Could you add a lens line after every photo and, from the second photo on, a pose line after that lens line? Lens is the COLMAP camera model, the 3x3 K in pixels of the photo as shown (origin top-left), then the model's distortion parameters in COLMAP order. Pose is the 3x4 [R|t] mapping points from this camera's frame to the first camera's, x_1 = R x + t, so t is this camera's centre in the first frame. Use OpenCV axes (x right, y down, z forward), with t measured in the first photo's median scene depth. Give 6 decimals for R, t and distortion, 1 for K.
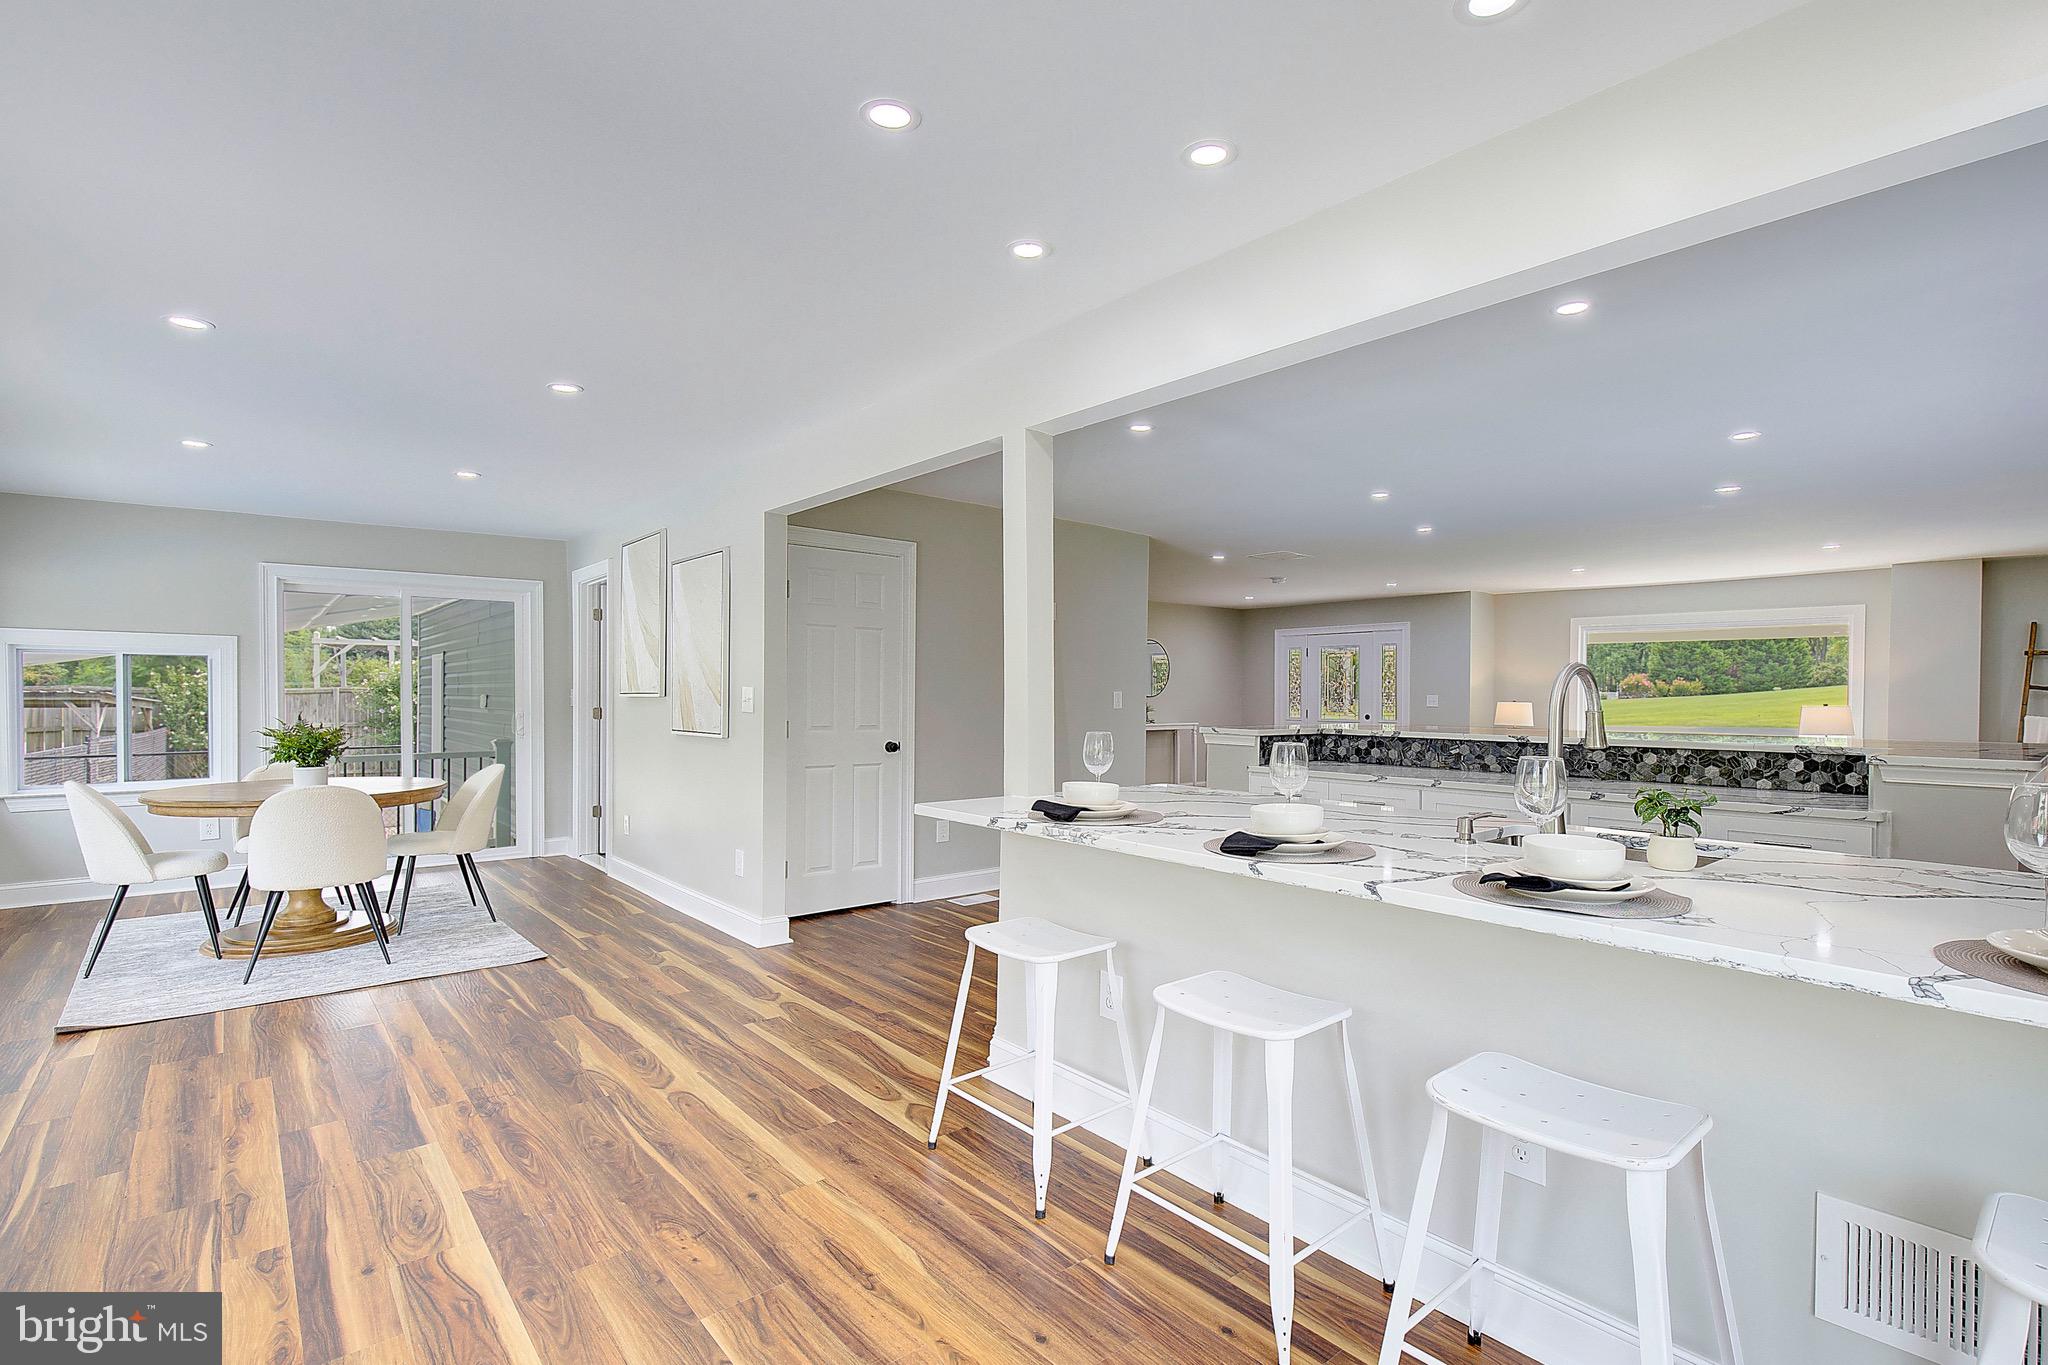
lens RADIAL K [[938.1, 0, 1051.9], [0, 938.1, 684.7], [0, 0, 1]] dist [-0.000863, -0.001236]
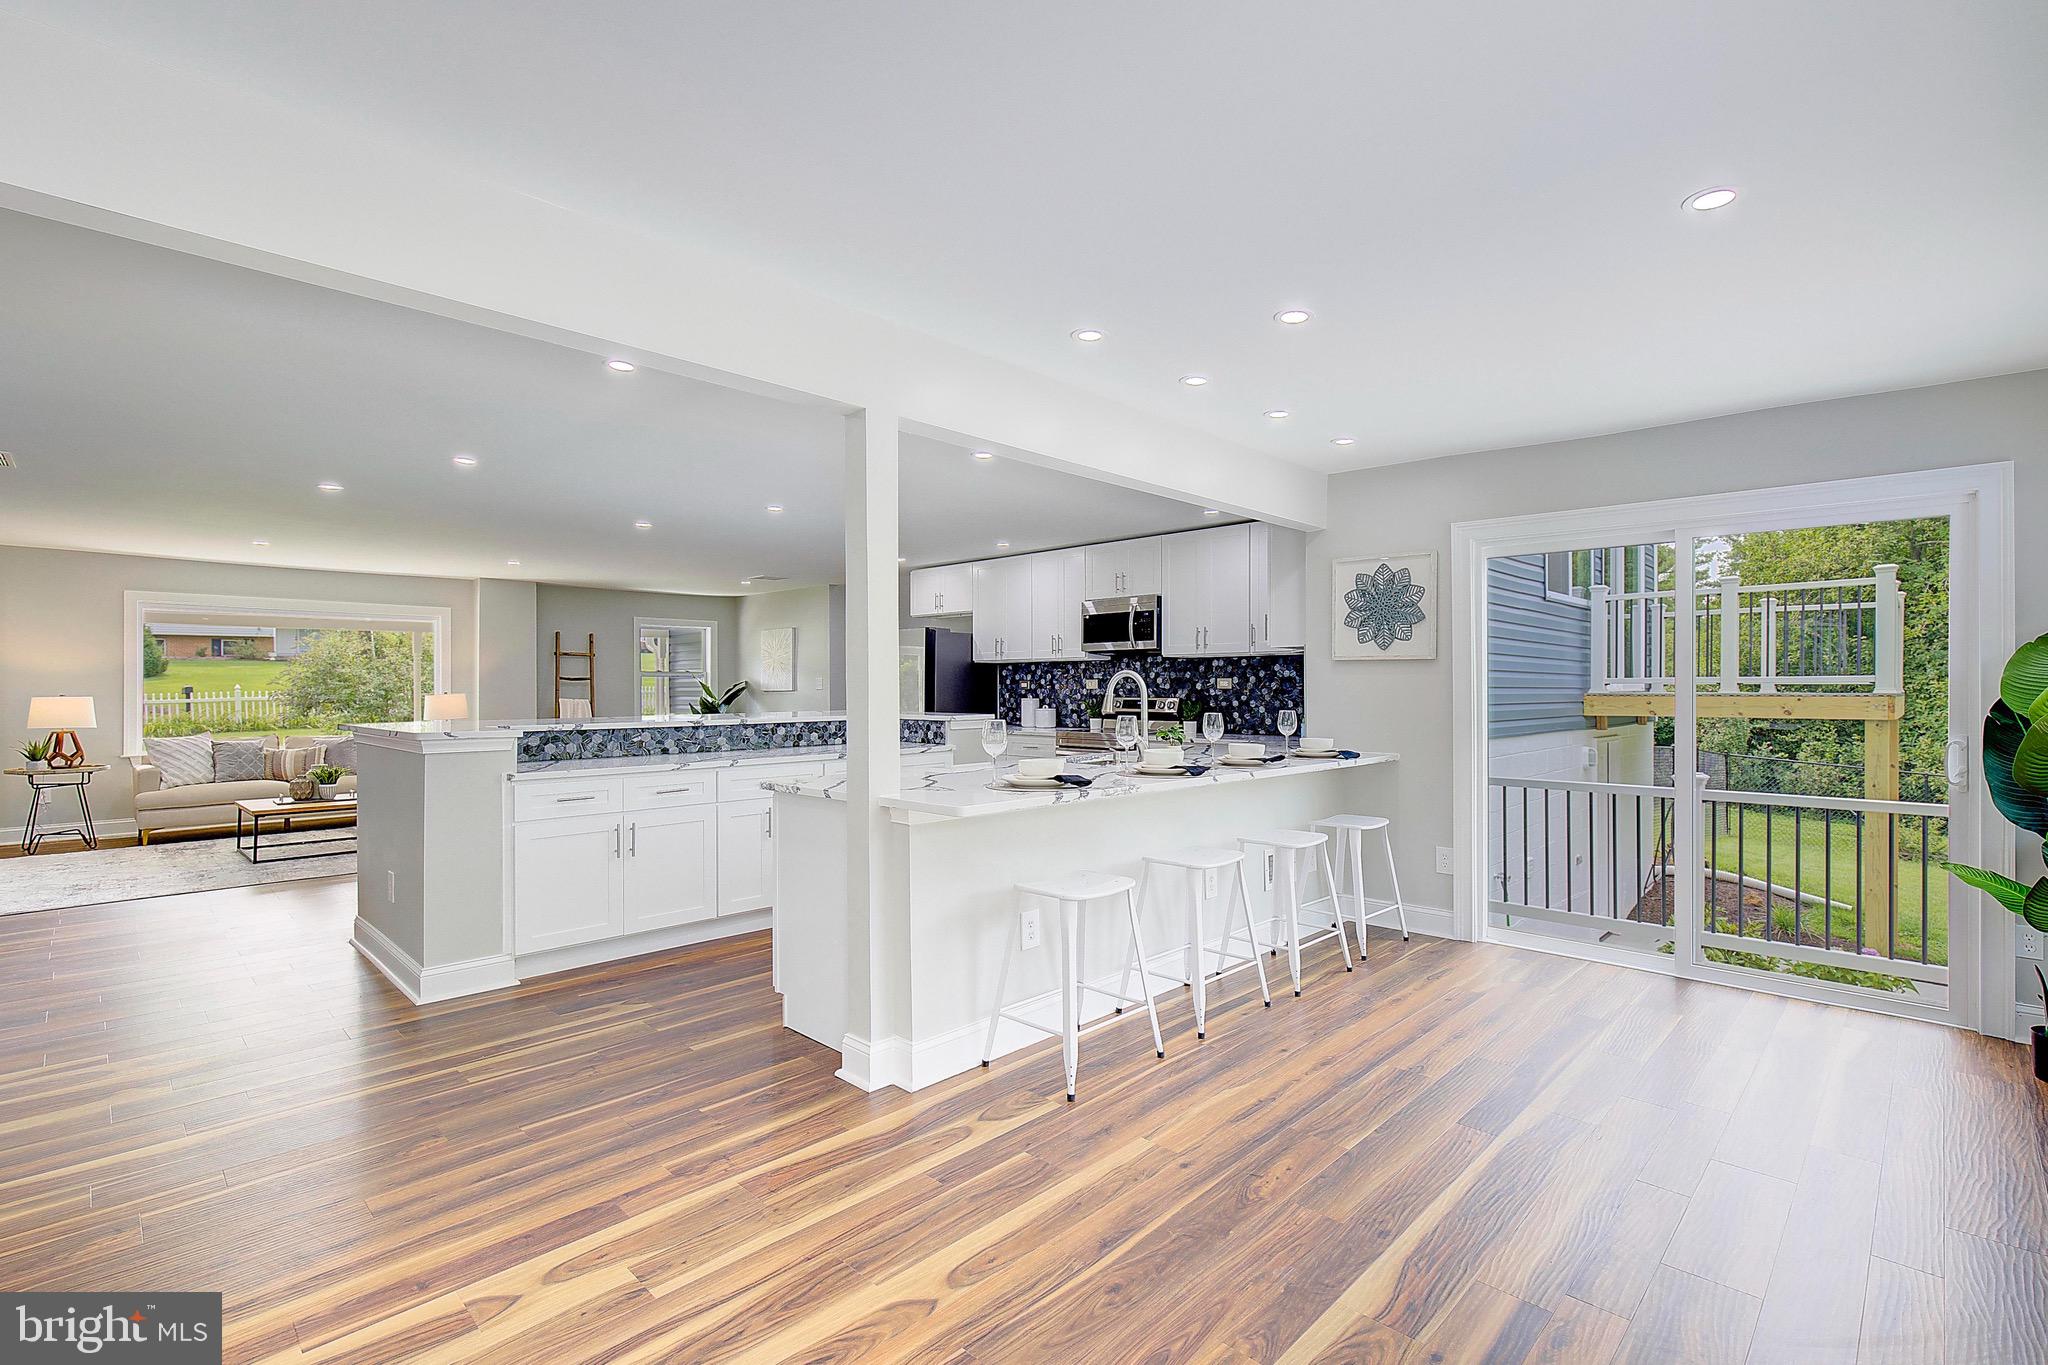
lens RADIAL K [[938.1, 0, 1051.9], [0, 938.1, 684.7], [0, 0, 1]] dist [-0.000863, -0.001236]
pose [[-0.087324, -0.005471, 0.996165, -0.848467], [-0.006864, 0.999964, 0.004890, 0.000683], [-0.996156, -0.006411, -0.087358, 0.780366]]
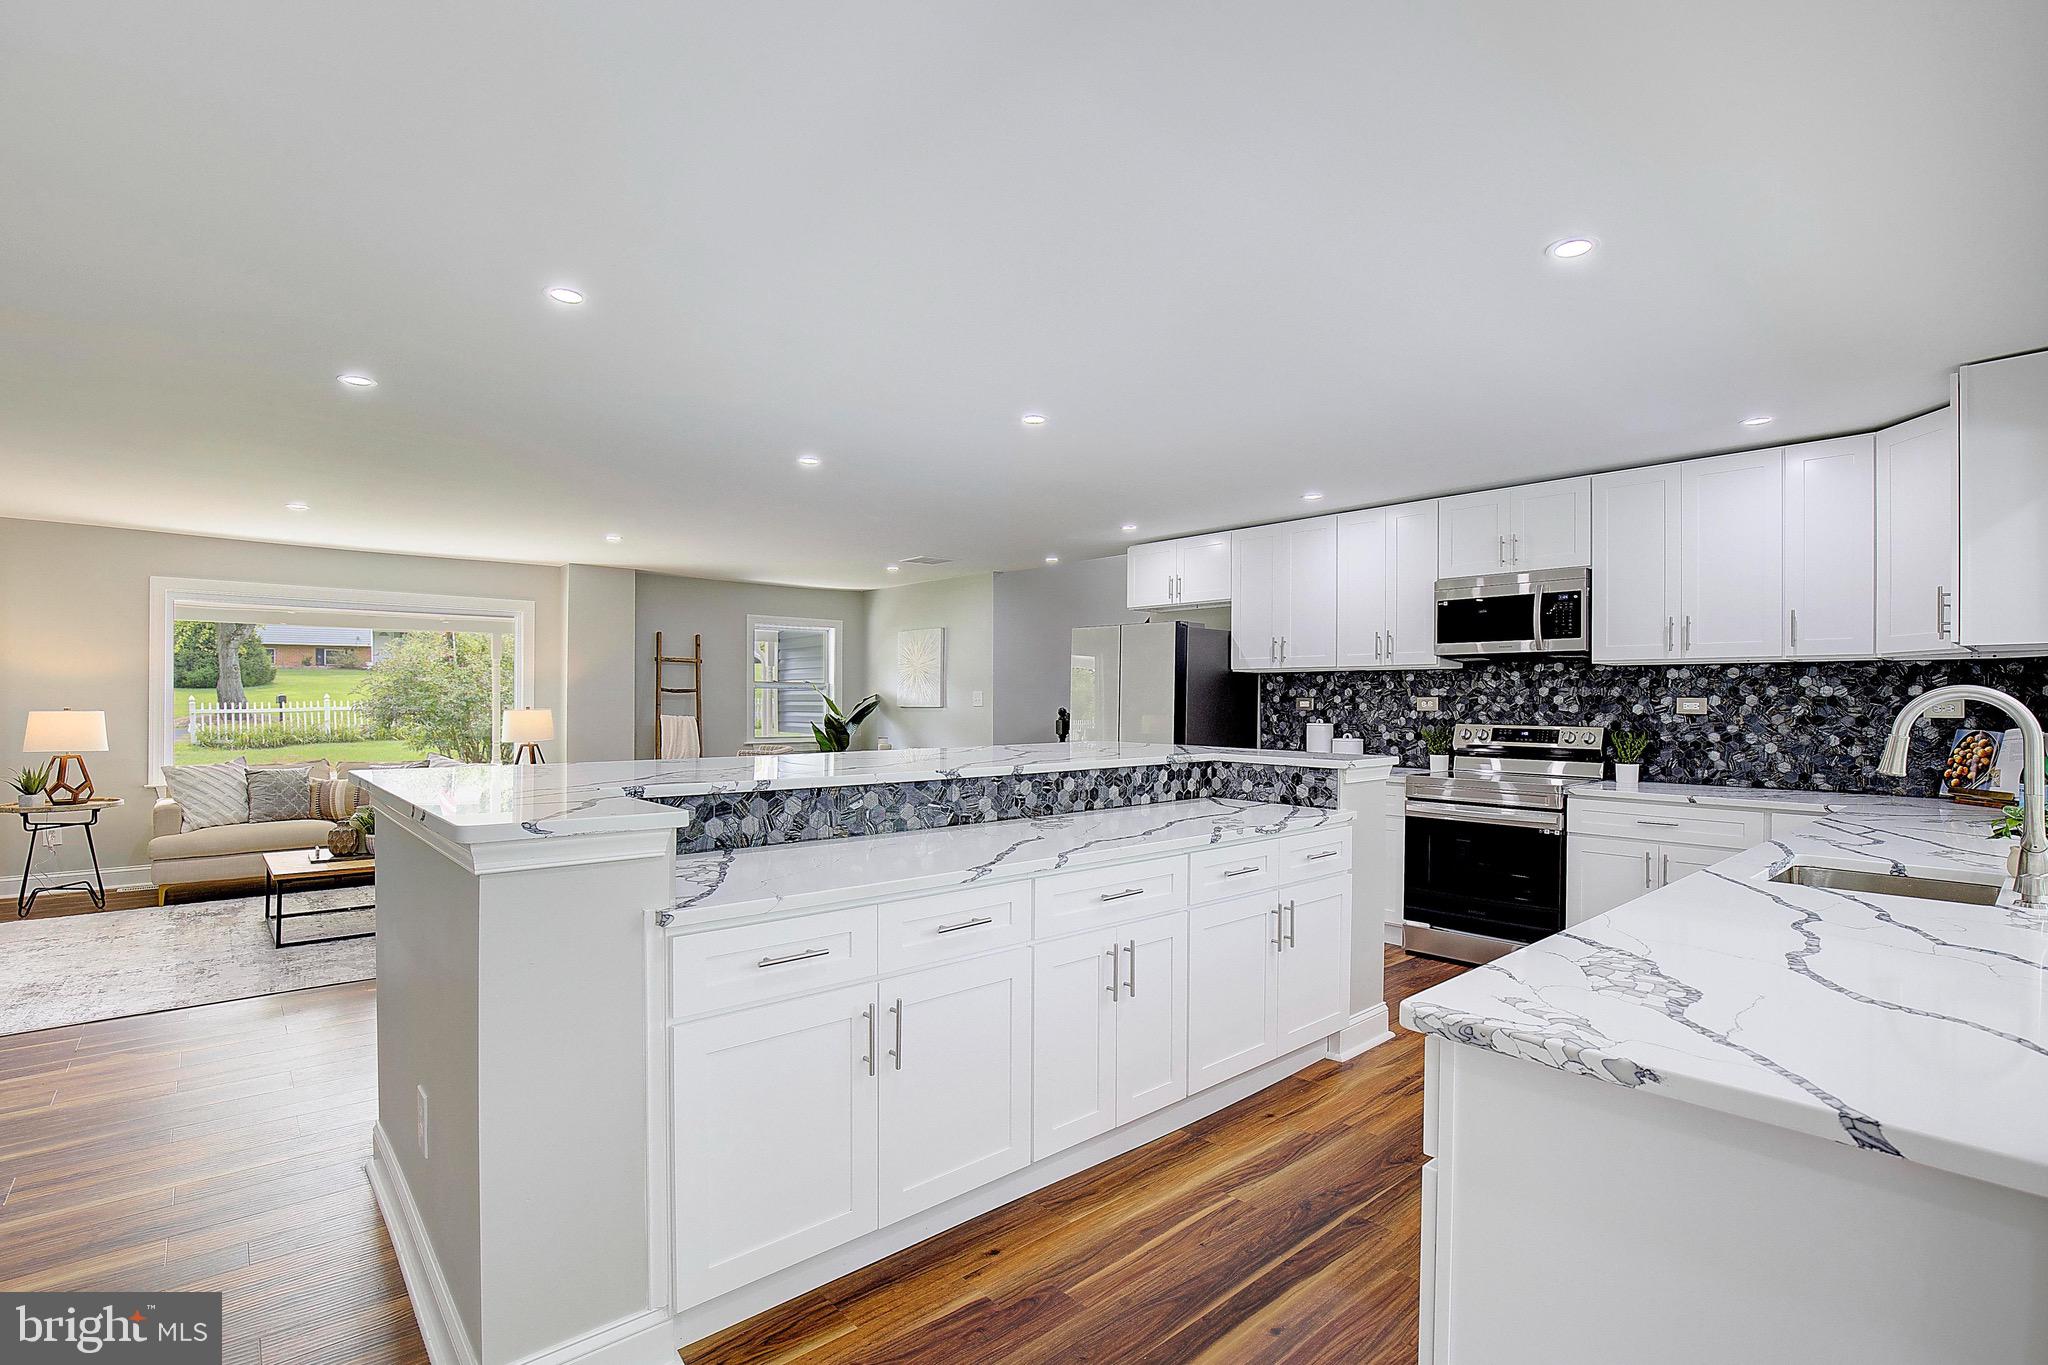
lens RADIAL K [[949.8, 0, 1034.4], [0, 949.8, 700.8], [0, 0, 1]] dist [-0.031494, 0.000957]
pose [[-0.006517, -0.009165, 0.999937, -0.202293], [-0.013258, 0.999871, 0.009078, -0.001049], [-0.999891, -0.013198, -0.006638, 1.120880]]
